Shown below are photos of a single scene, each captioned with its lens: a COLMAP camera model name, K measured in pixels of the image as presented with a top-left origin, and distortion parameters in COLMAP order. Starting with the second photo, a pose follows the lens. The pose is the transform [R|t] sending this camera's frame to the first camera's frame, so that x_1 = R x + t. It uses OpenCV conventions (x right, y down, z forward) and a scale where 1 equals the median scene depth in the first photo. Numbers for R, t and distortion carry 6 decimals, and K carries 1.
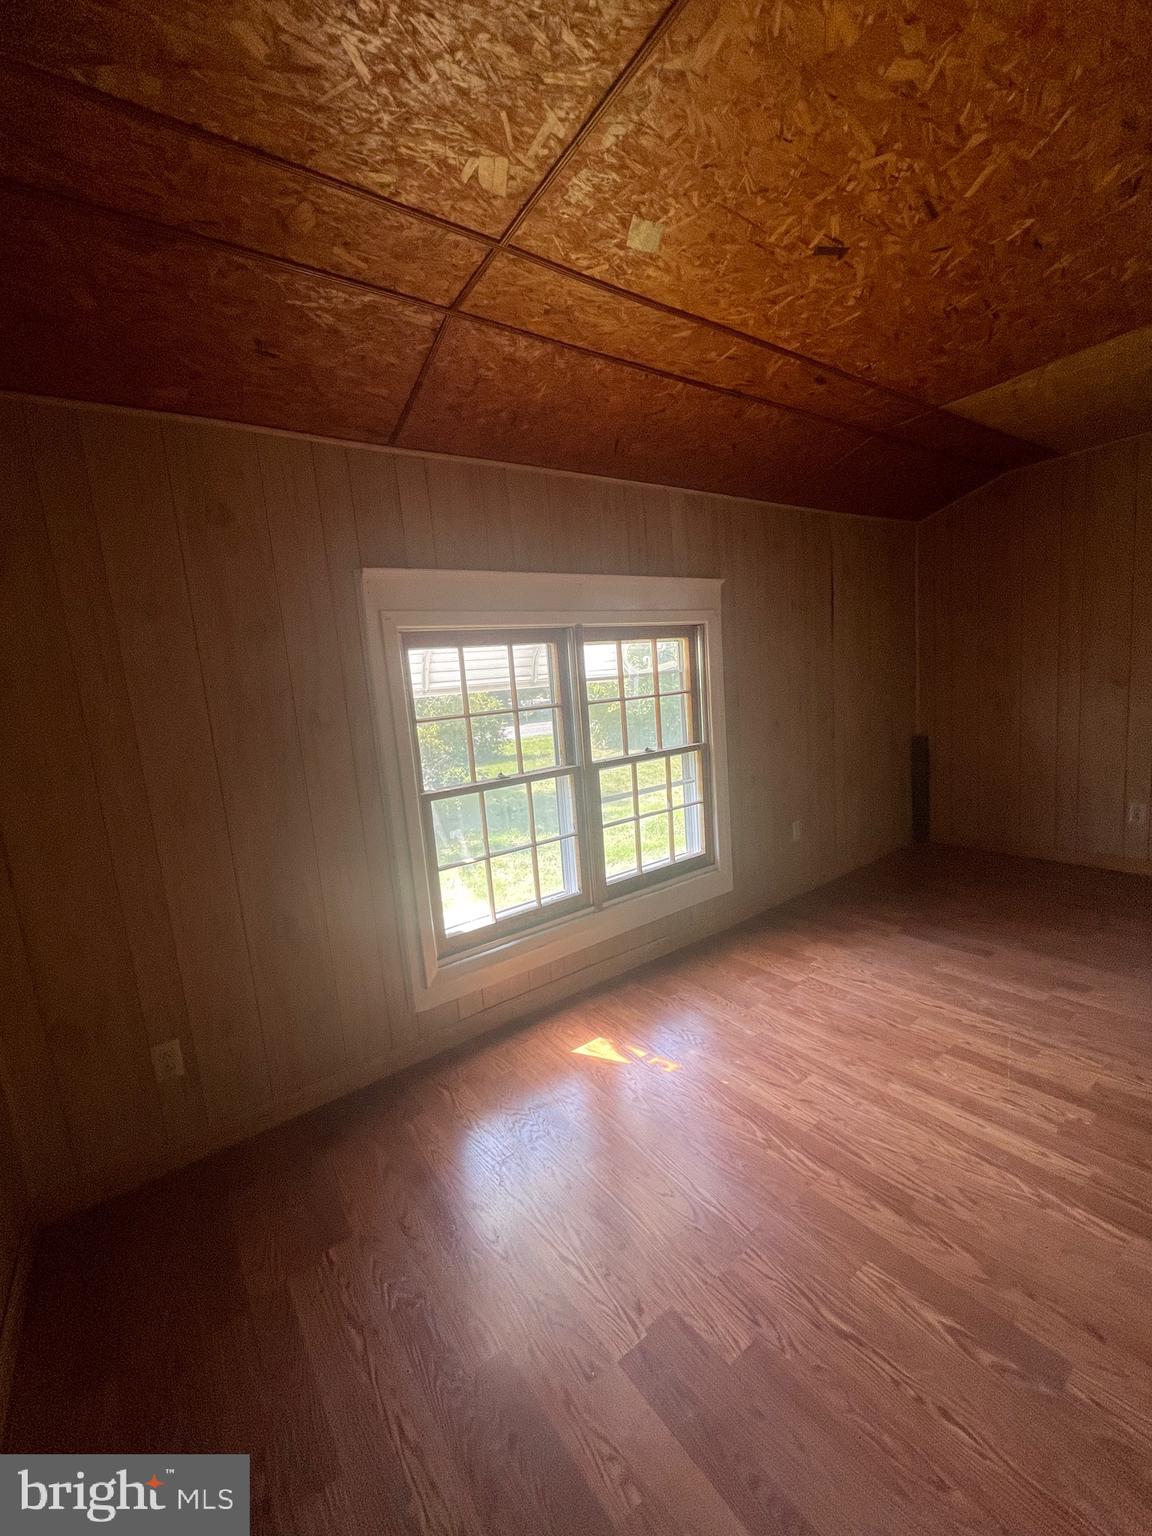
lens RADIAL K [[621.5, 0, 576.1], [0, 621.5, 766.6], [0, 0, 1]] dist [-0.004542, -0.000074]
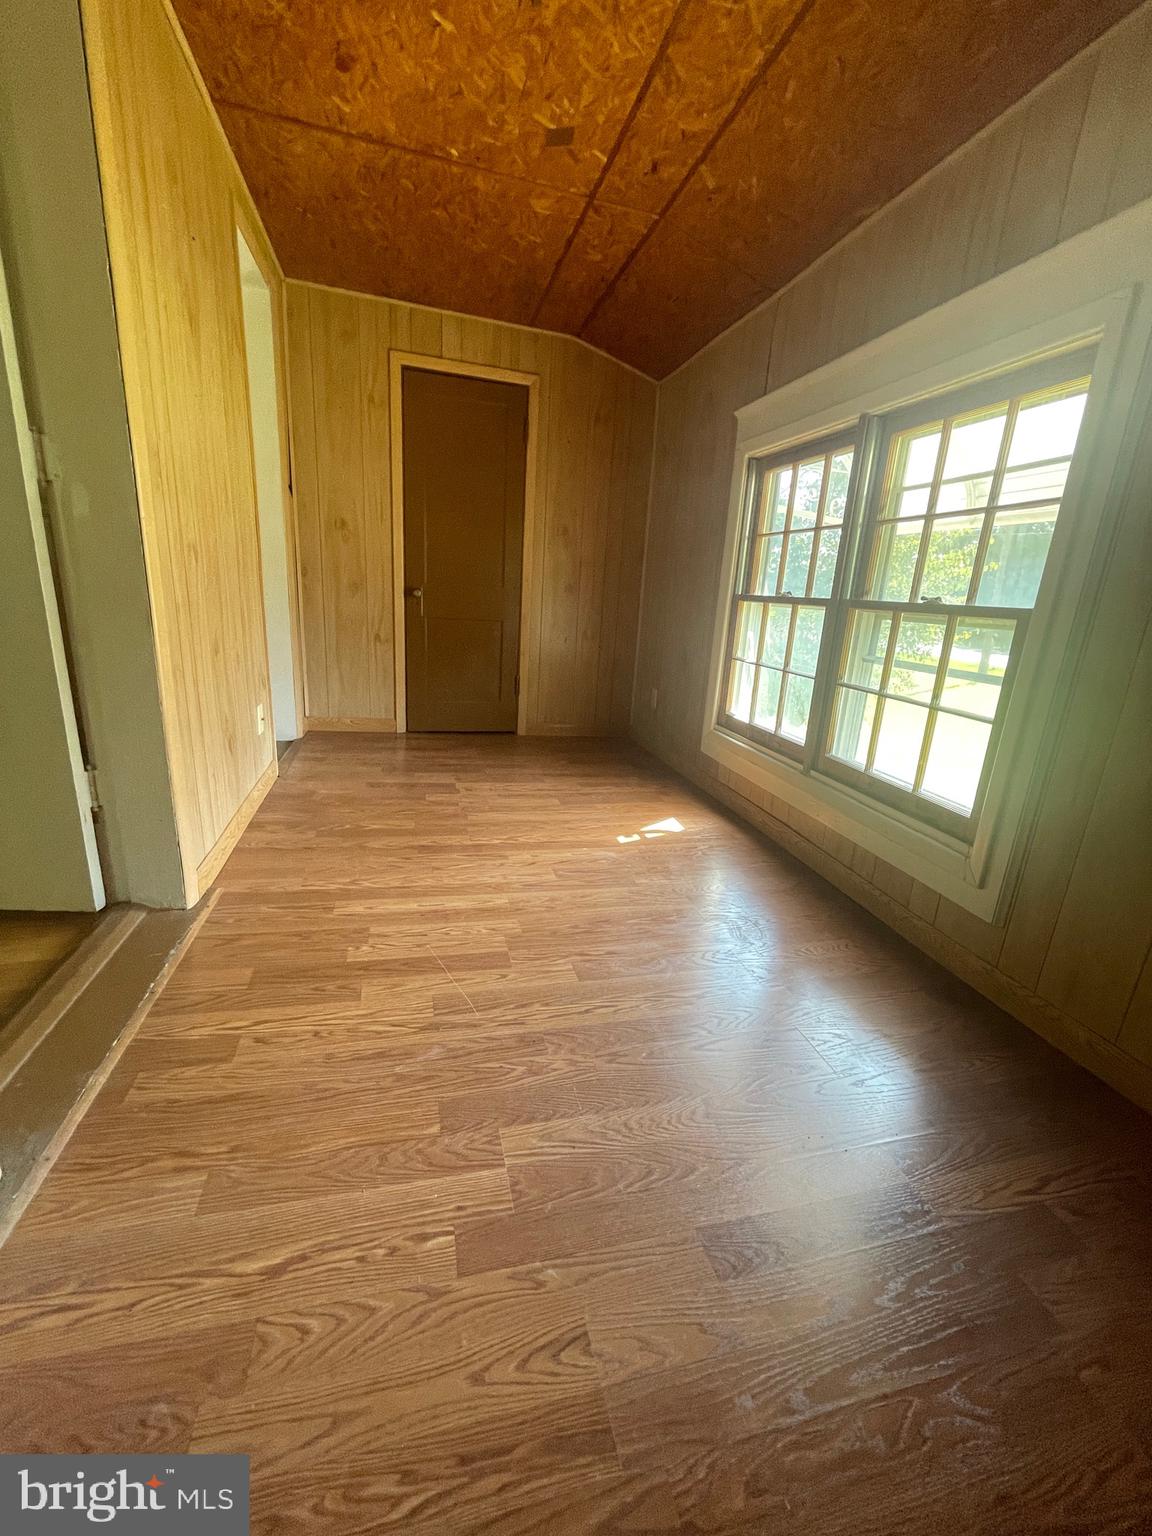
lens RADIAL K [[621.5, 0, 579.6], [0, 621.5, 766.5], [0, 0, 1]] dist [-0.004542, -0.000074]
pose [[-0.362380, 0.304144, -0.881009, 1.328860], [-0.171250, 0.907437, 0.383707, -0.083067], [0.916163, 0.289921, -0.276753, 1.379434]]
